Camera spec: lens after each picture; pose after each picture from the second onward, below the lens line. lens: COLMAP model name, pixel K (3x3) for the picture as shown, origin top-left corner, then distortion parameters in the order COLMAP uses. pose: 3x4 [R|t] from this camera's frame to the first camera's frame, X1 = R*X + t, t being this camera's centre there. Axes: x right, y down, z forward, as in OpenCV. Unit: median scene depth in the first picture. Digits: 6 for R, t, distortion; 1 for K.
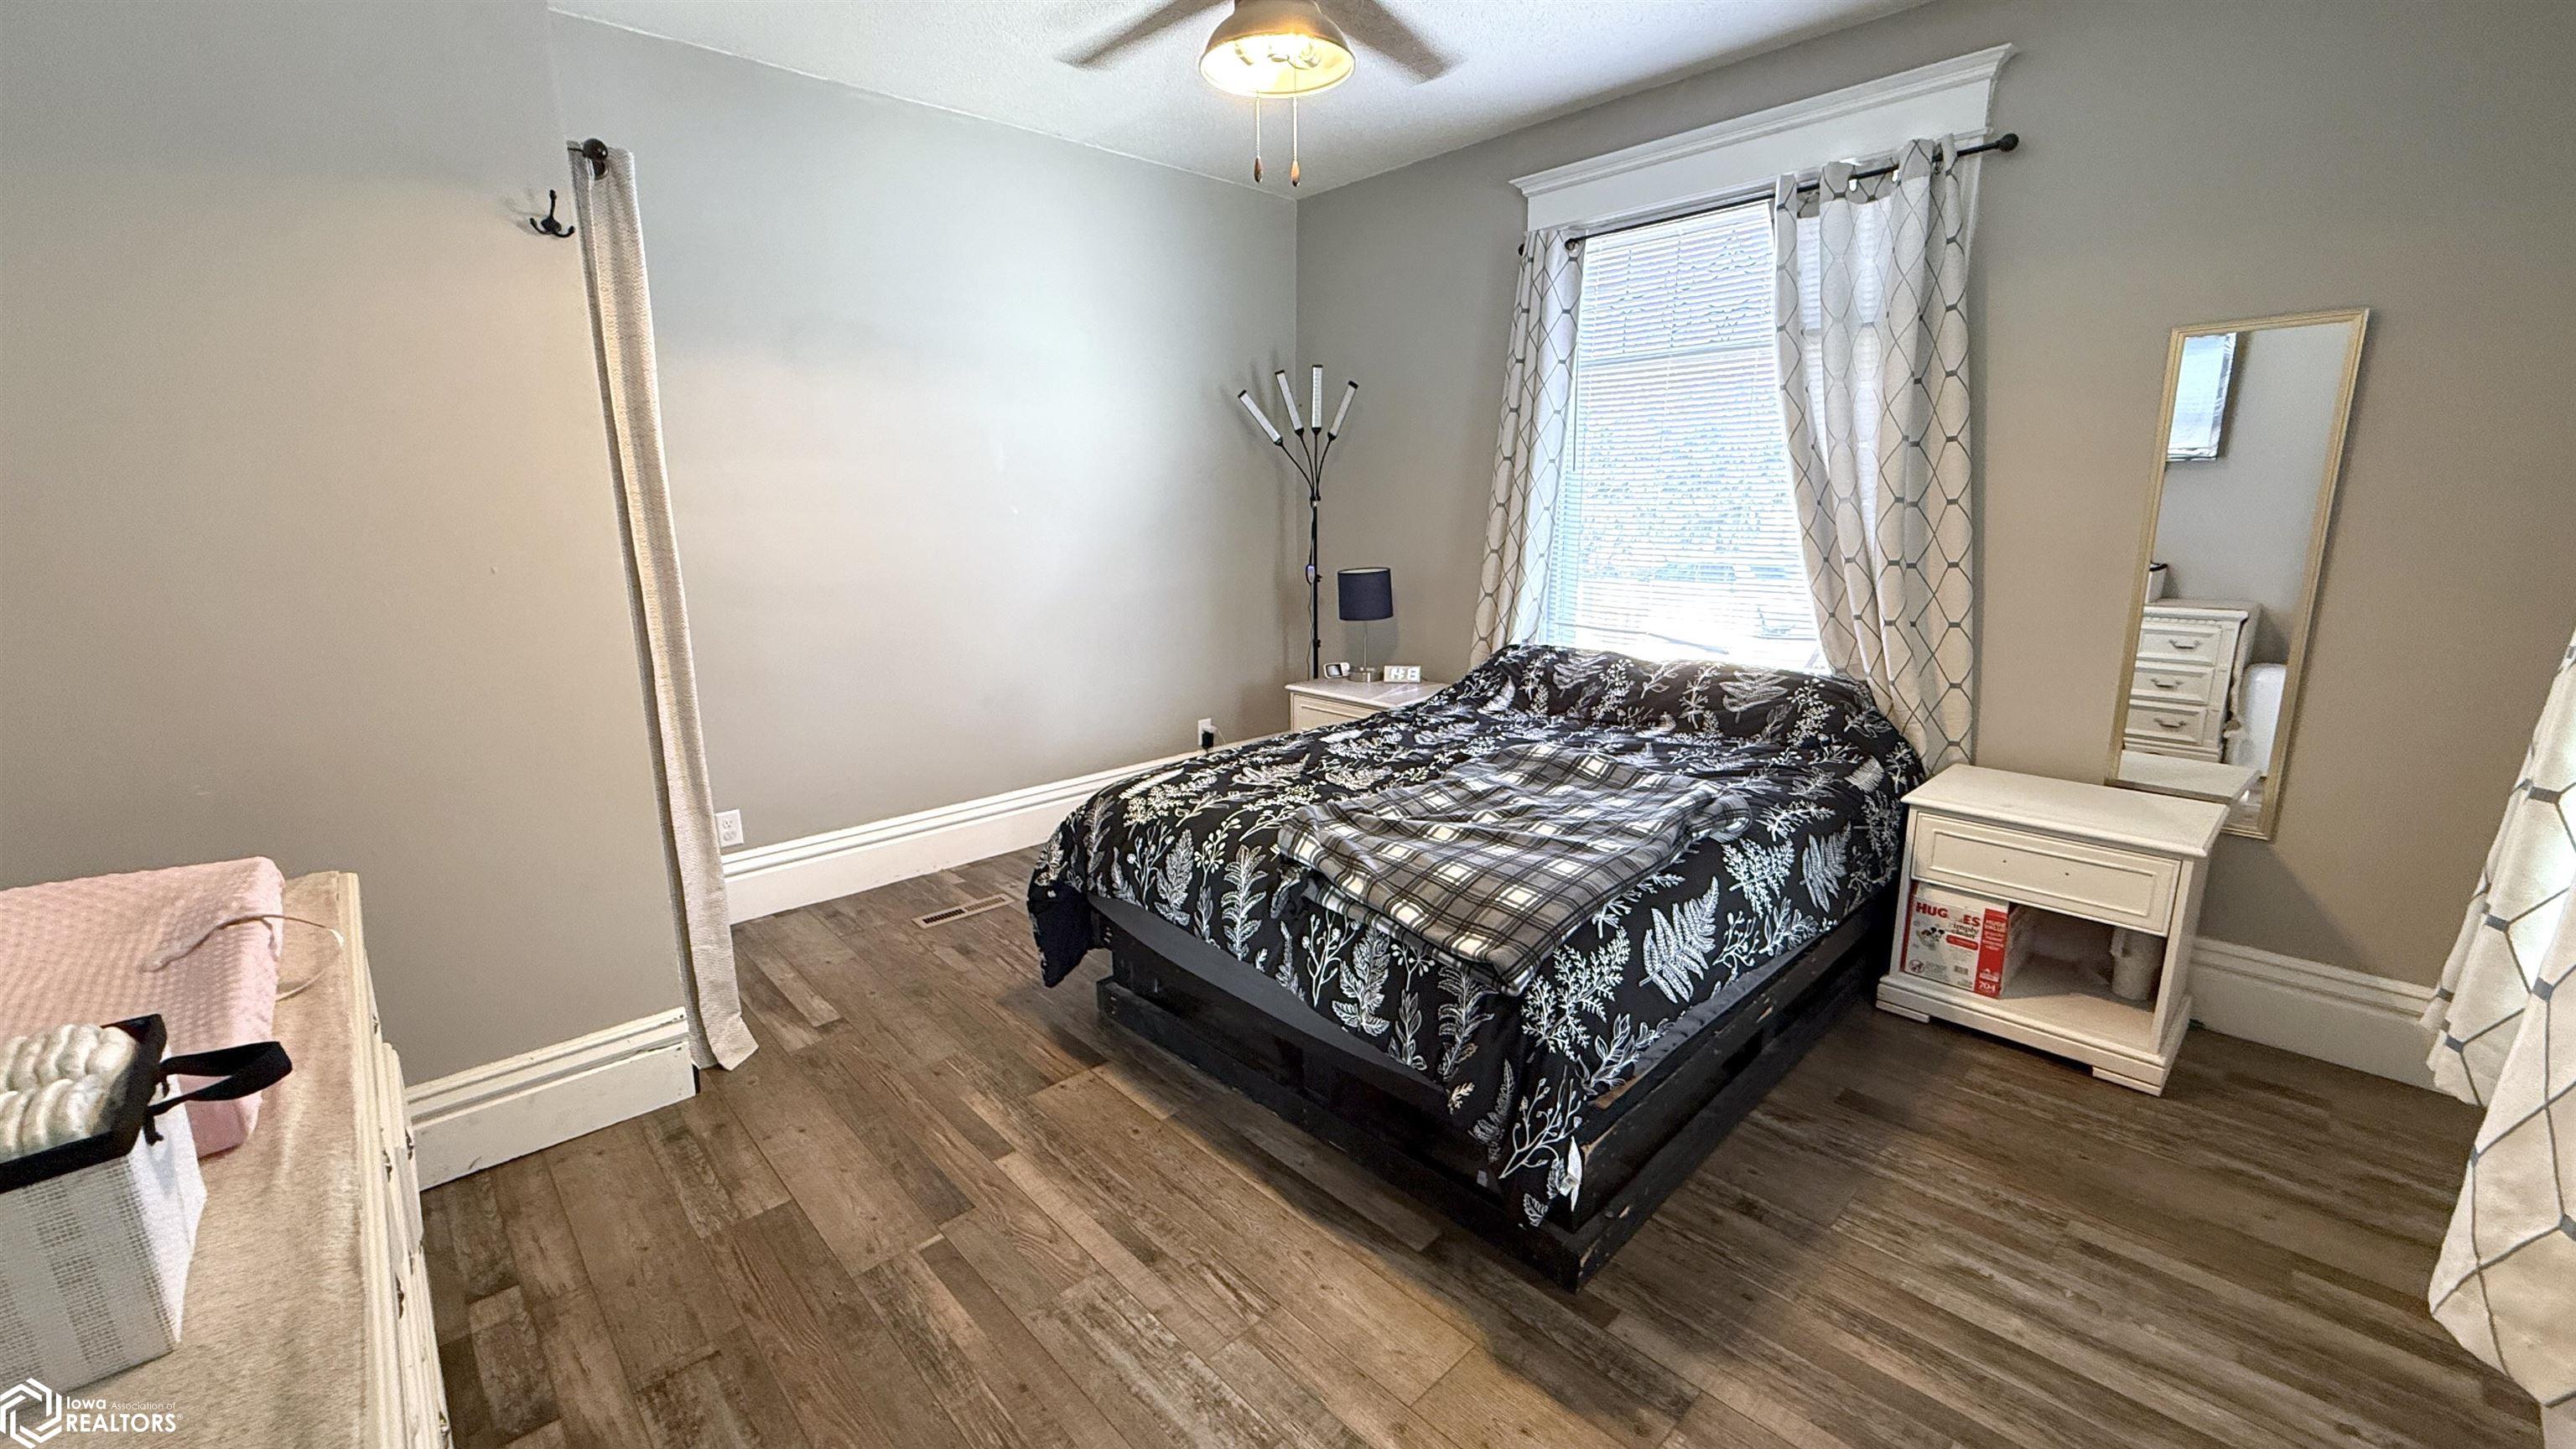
lens RADIAL K [[1021.7, 0, 1295.2], [0, 1021.7, 728.9], [0, 0, 1]] dist [0.002068, 0.000017]
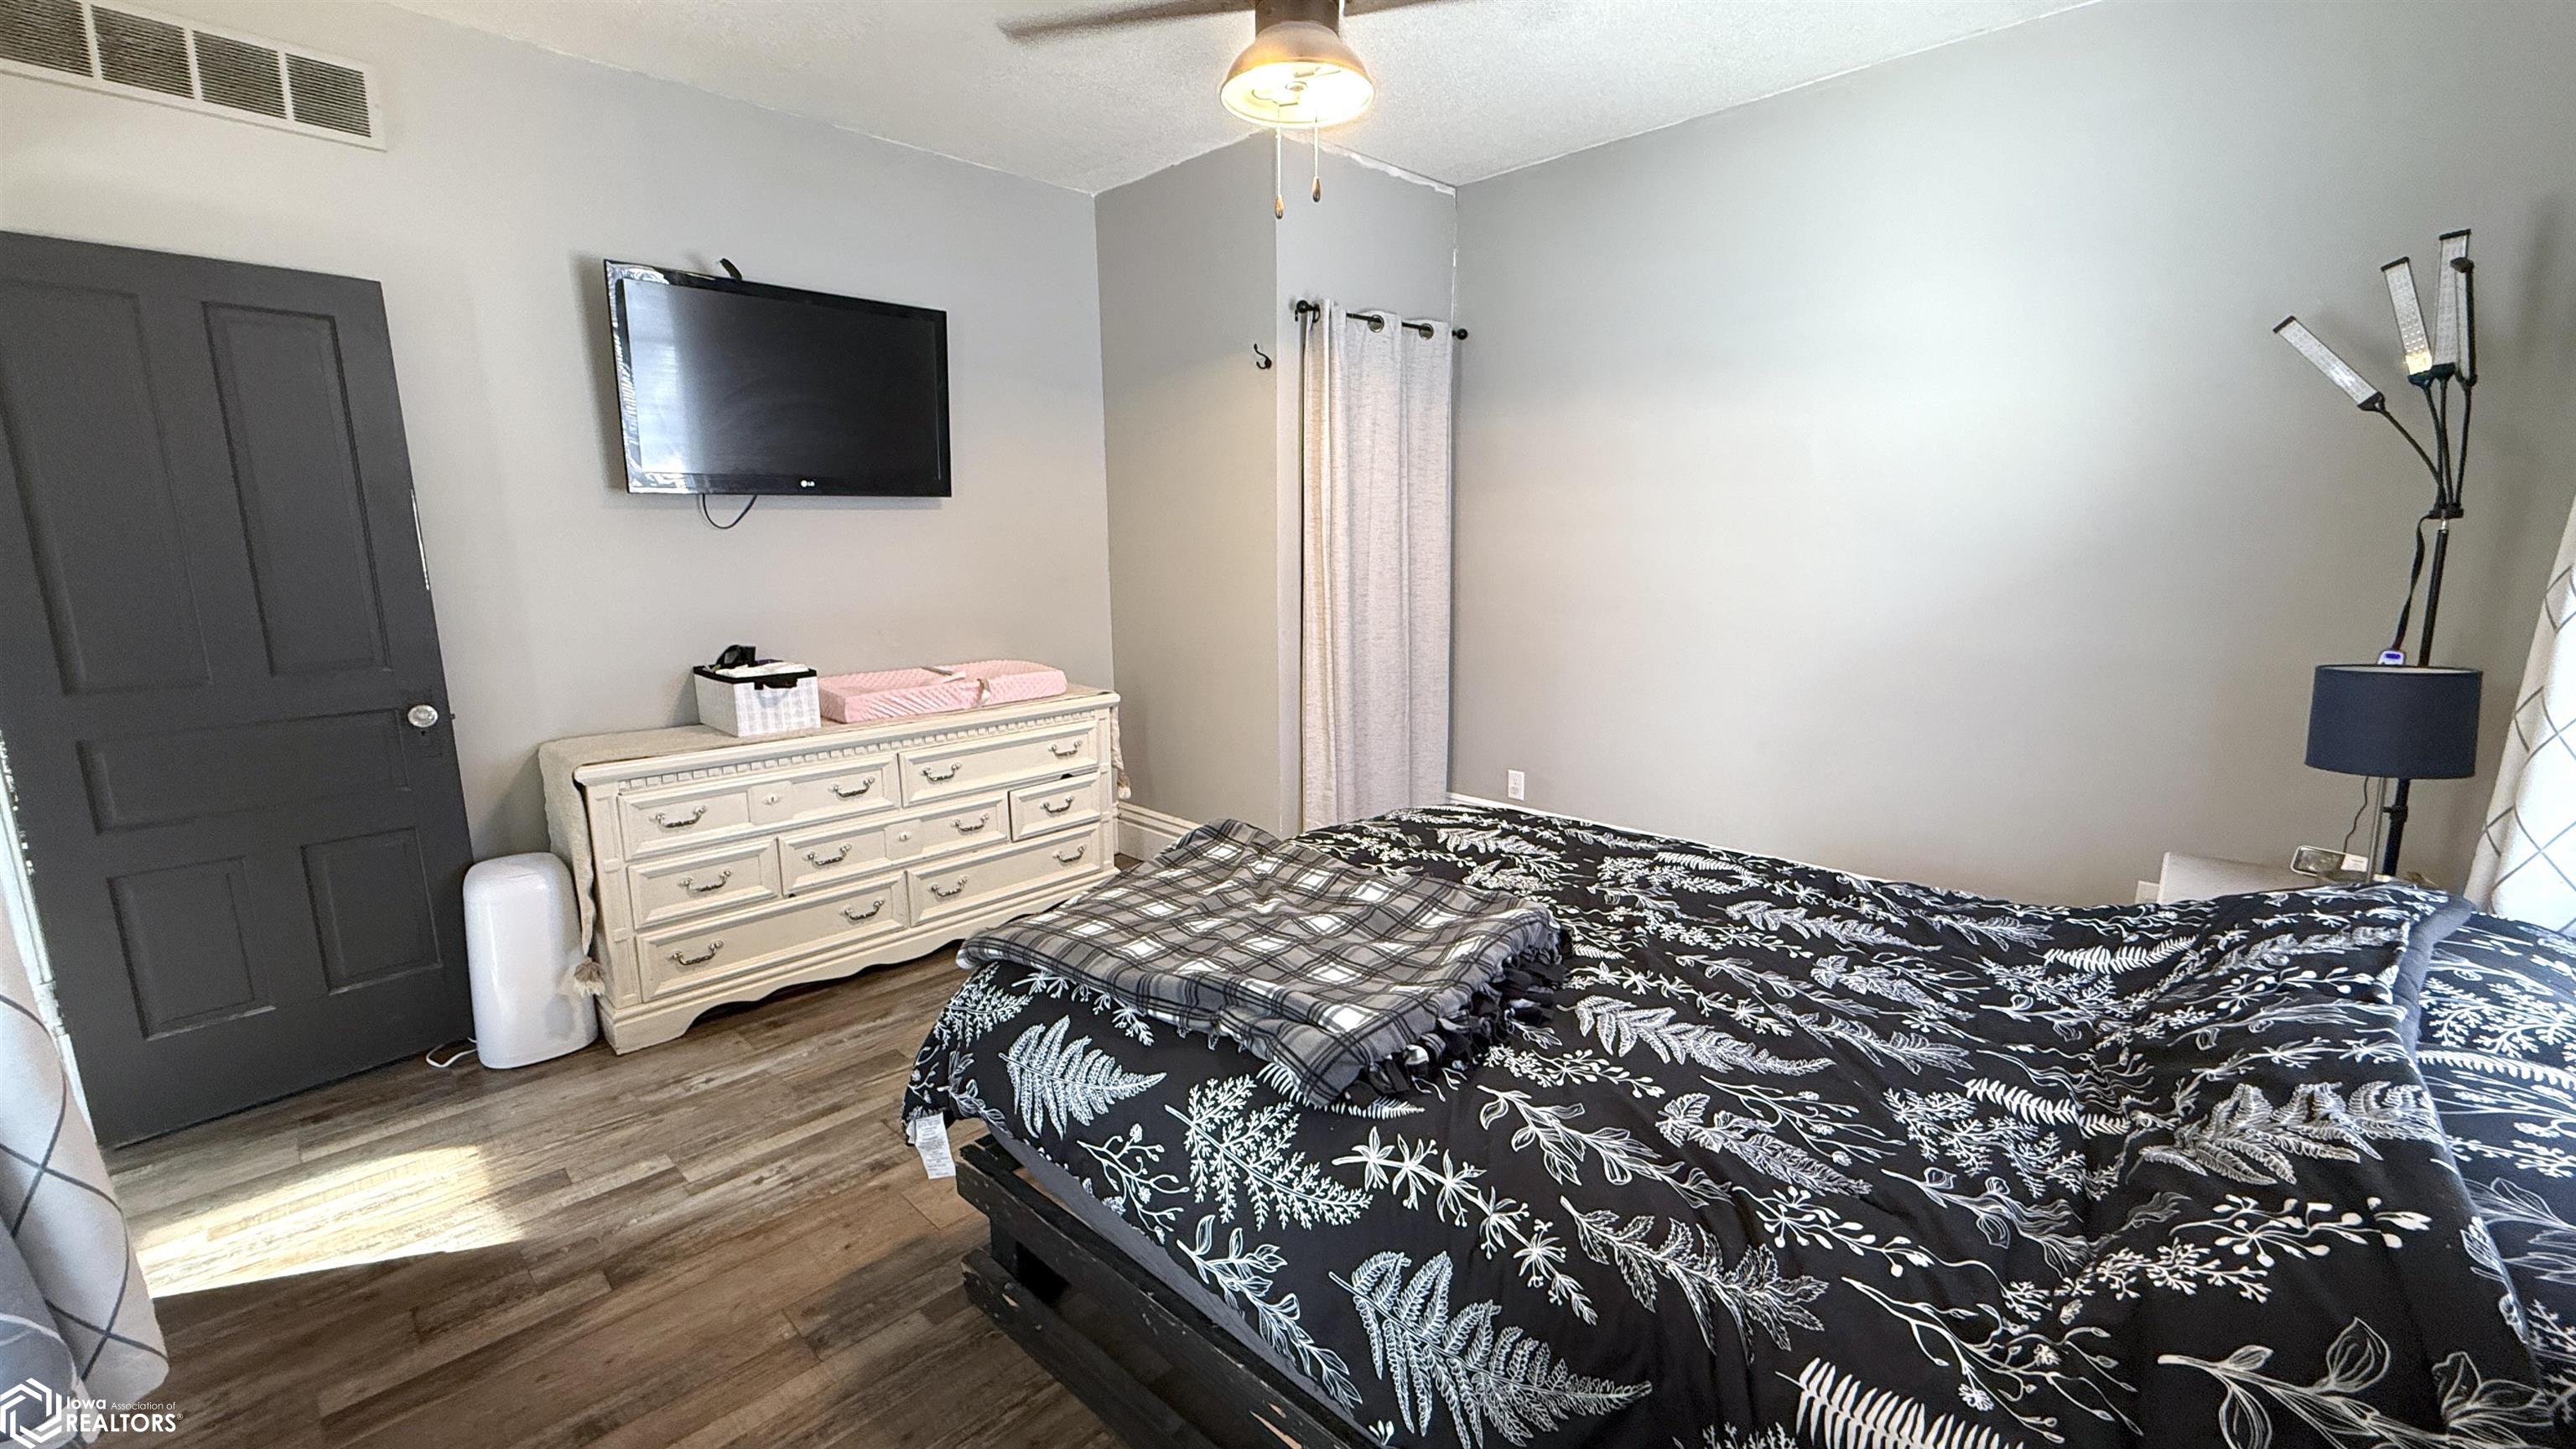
lens RADIAL K [[1021.7, 0, 1299.1], [0, 1021.7, 710.2], [0, 0, 1]] dist [0.002068, 0.000017]
pose [[0.042701, 0.171568, -0.984246, 0.952591], [-0.207346, 0.965218, 0.159255, -0.198509], [0.977335, 0.197279, 0.076790, 0.898504]]
